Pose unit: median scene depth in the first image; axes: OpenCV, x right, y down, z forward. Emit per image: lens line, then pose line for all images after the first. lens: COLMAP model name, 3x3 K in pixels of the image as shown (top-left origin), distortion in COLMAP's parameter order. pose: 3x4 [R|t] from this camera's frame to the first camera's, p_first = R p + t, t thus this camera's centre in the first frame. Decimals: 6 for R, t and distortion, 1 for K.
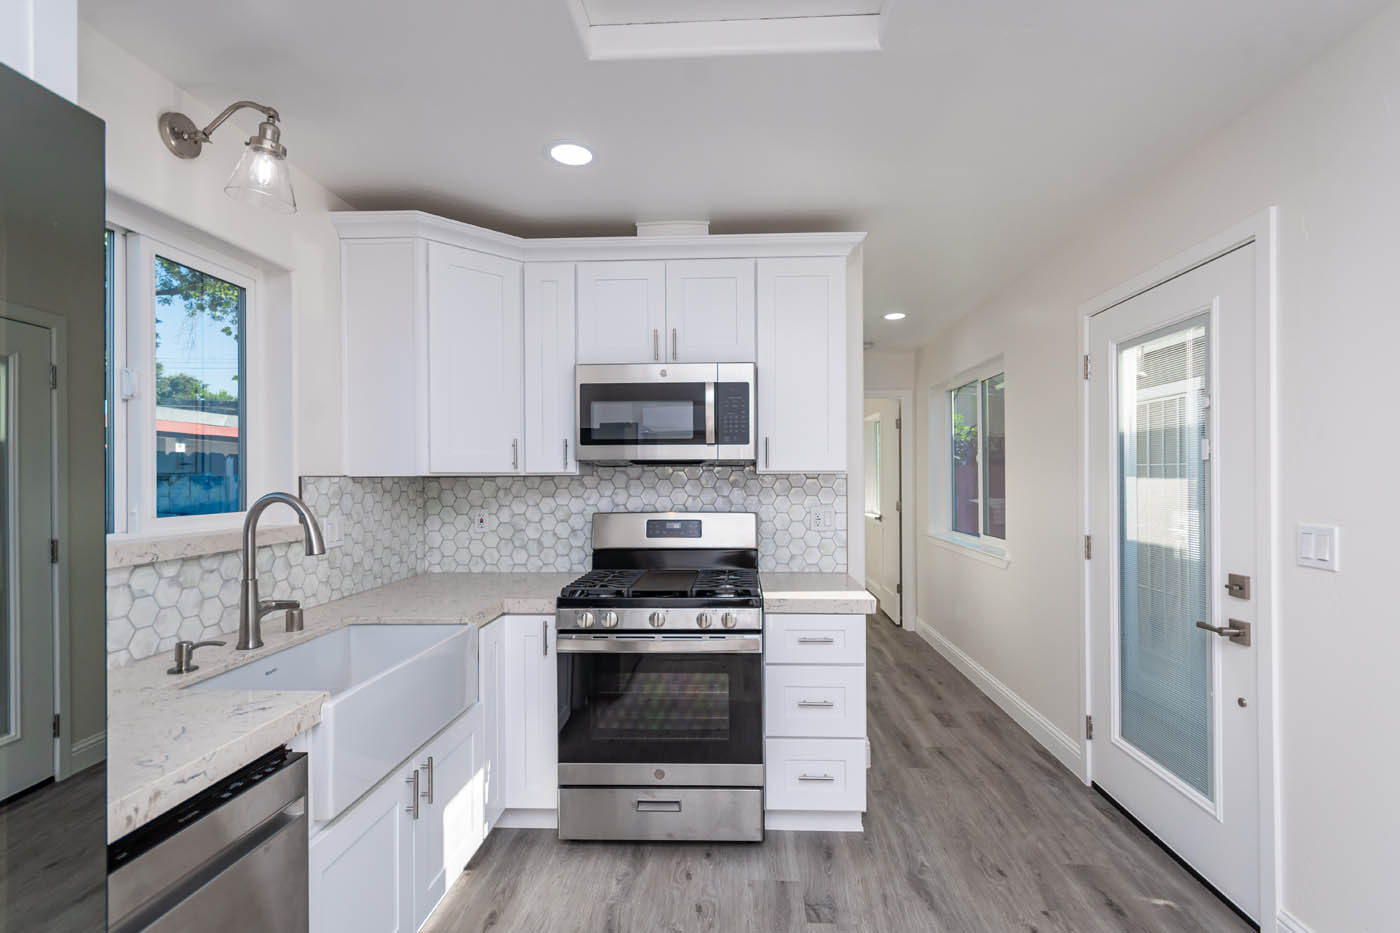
lens RADIAL K [[633.1, 0, 717.7], [0, 633.1, 475.6], [0, 0, 1]] dist [0.003742, 0.000137]
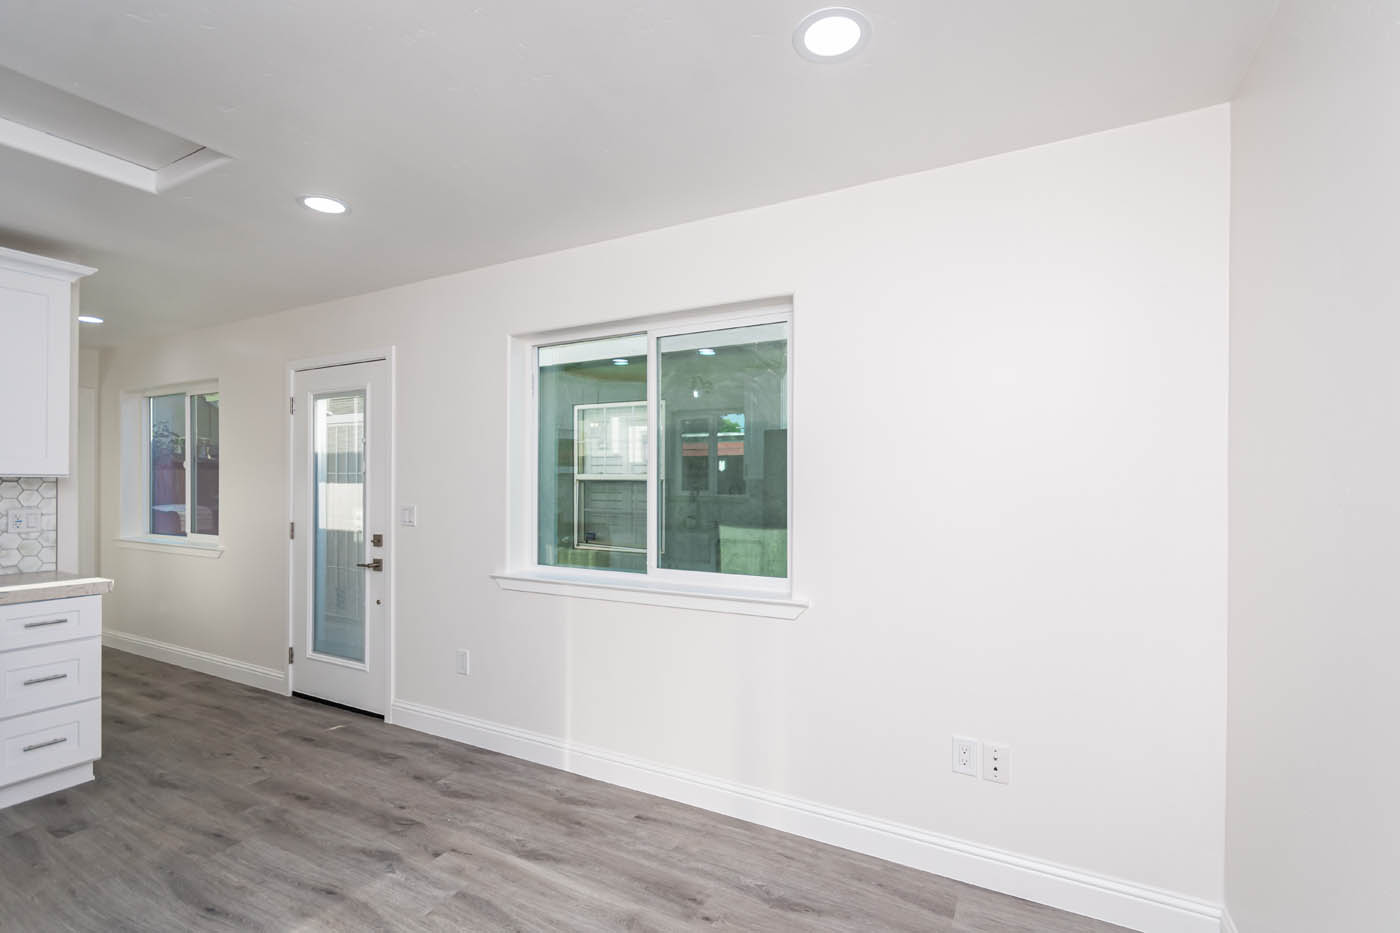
lens RADIAL K [[622.6, 0, 710.9], [0, 622.6, 479.2], [0, 0, 1]] dist [0.004104, -0.000793]
pose [[0.424493, 0.010835, 0.905366, -0.338853], [-0.006564, 0.999939, -0.008889, 0.003050], [-0.905407, -0.002170, 0.424538, -0.530233]]
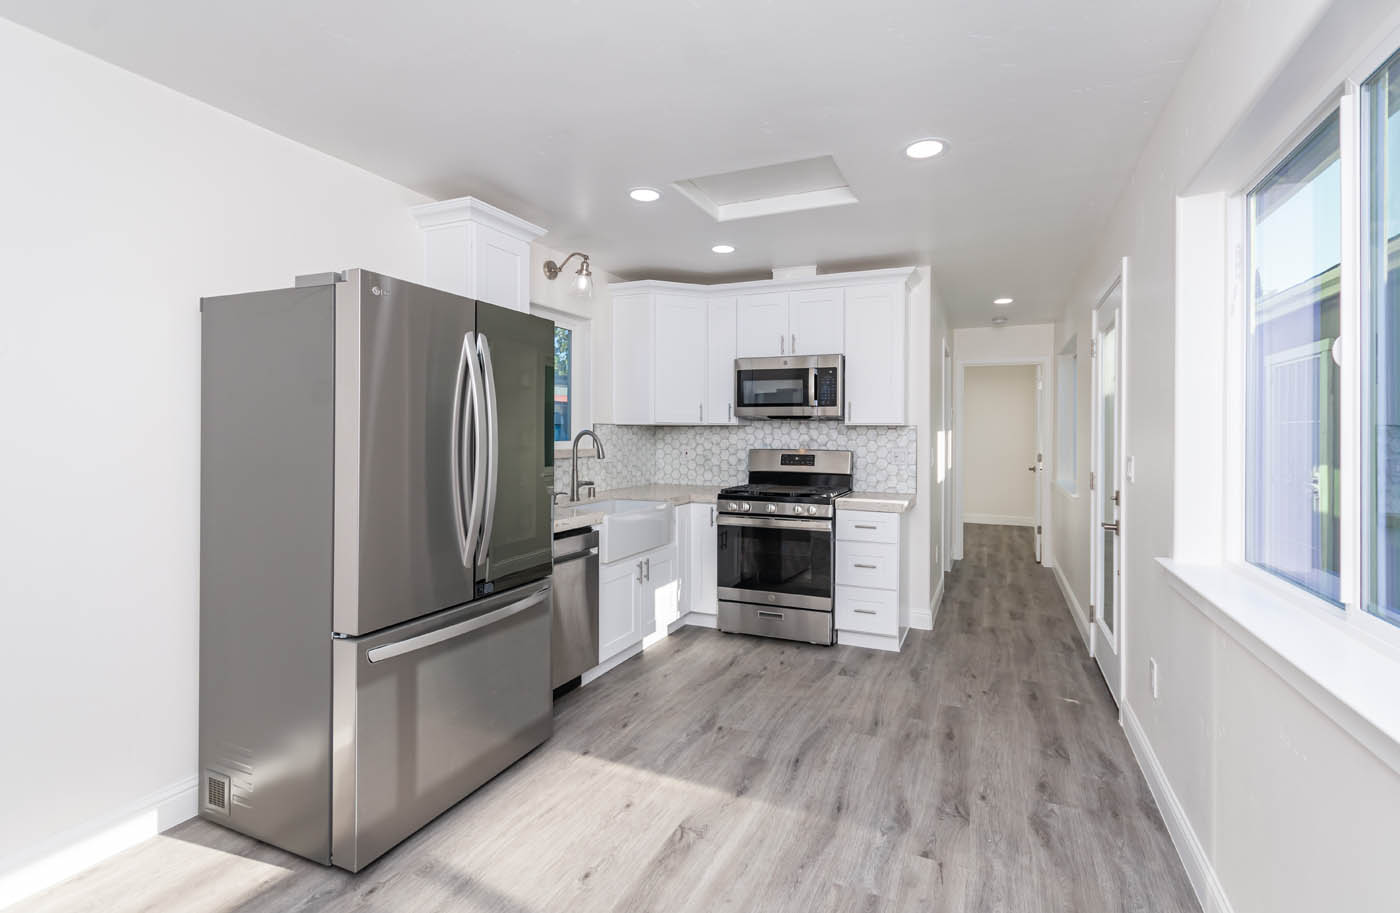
lens RADIAL K [[632.9, 0, 729.0], [0, 632.9, 433.7], [0, 0, 1]] dist [0.002484, 0.000531]
pose [[0.937856, 0.010992, -0.346851, 0.367332], [-0.010659, 0.999939, 0.002868, 0.018818], [0.346862, 0.001007, 0.937916, -0.613714]]
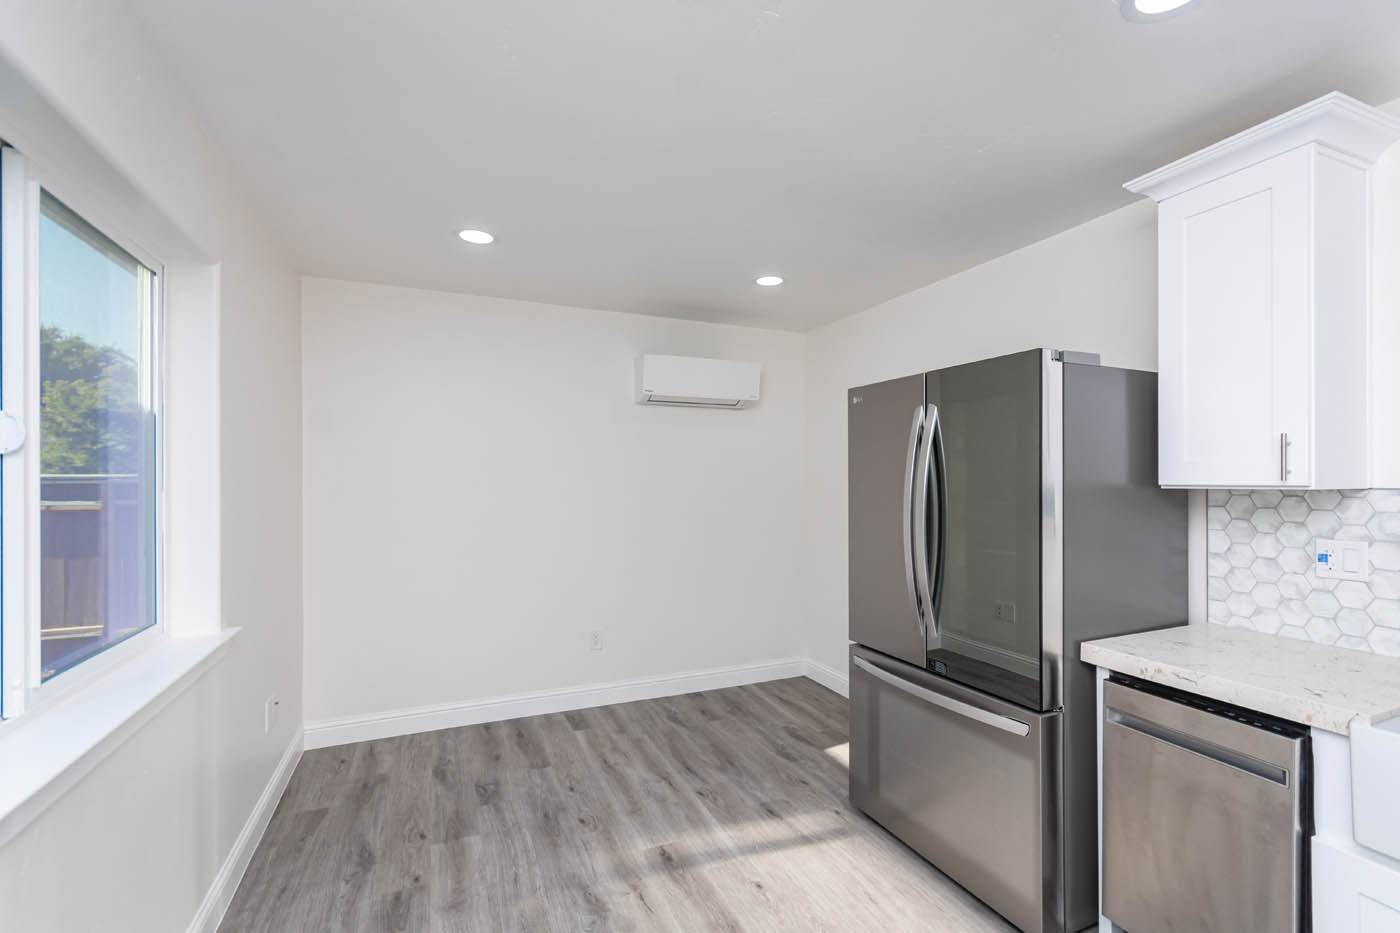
lens RADIAL K [[622.6, 0, 710.9], [0, 622.6, 479.2], [0, 0, 1]] dist [0.004104, -0.000793]
pose [[-0.897608, 0.007347, -0.440733, 0.388234], [0.008236, 0.999966, -0.000103, -0.014650], [0.440717, -0.003723, -0.897638, 0.788811]]
